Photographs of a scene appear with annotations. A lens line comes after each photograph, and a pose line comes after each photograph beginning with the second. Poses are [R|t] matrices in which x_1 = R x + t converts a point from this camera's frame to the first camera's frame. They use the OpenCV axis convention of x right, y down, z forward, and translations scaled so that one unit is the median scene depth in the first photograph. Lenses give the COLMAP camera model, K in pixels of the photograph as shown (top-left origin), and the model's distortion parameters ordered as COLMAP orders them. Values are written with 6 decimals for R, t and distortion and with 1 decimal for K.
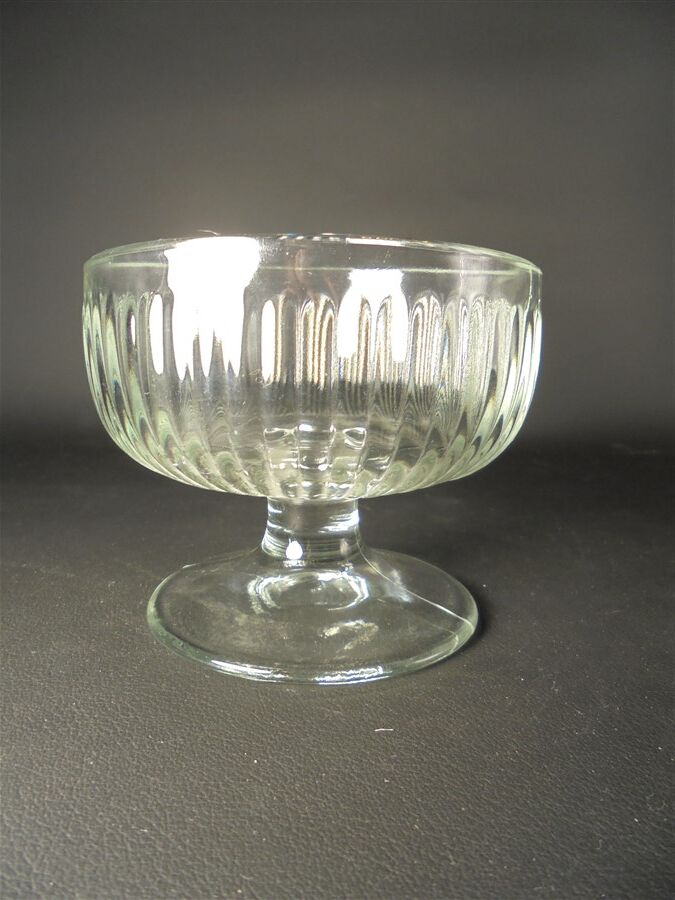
lens RADIAL K [[726.9, 0, 337.5], [0, 726.9, 450.0], [0, 0, 1]] dist [-0.007684, 0.048198]
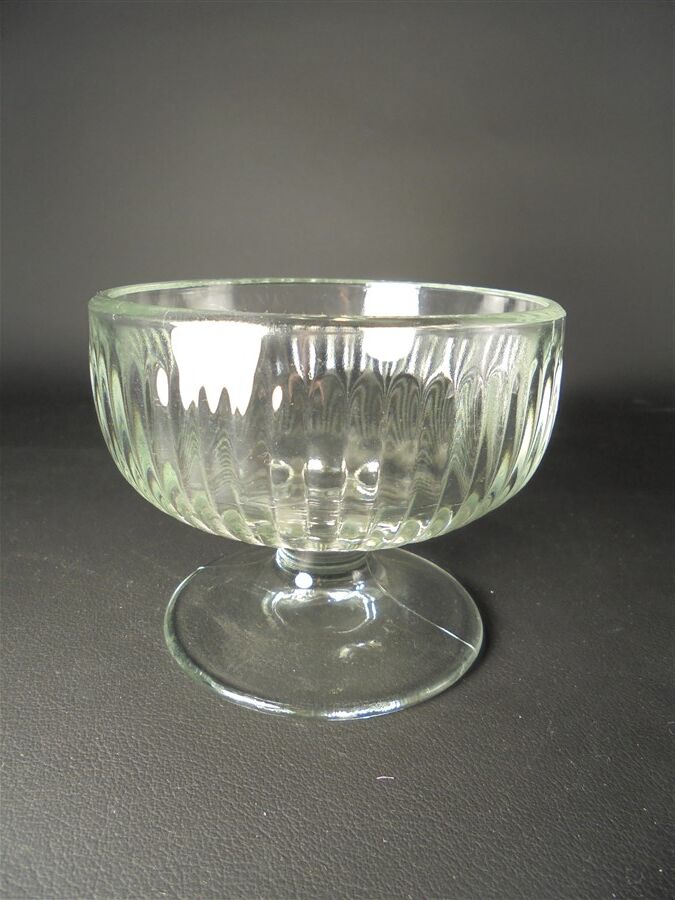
lens RADIAL K [[726.9, 0, 337.5], [0, 726.9, 450.0], [0, 0, 1]] dist [-0.007684, 0.048198]
pose [[0.999400, 0.021797, -0.026907, 0.011597], [-0.016085, 0.980331, 0.196701, -0.286604], [0.030666, -0.196151, 0.980094, 0.043283]]
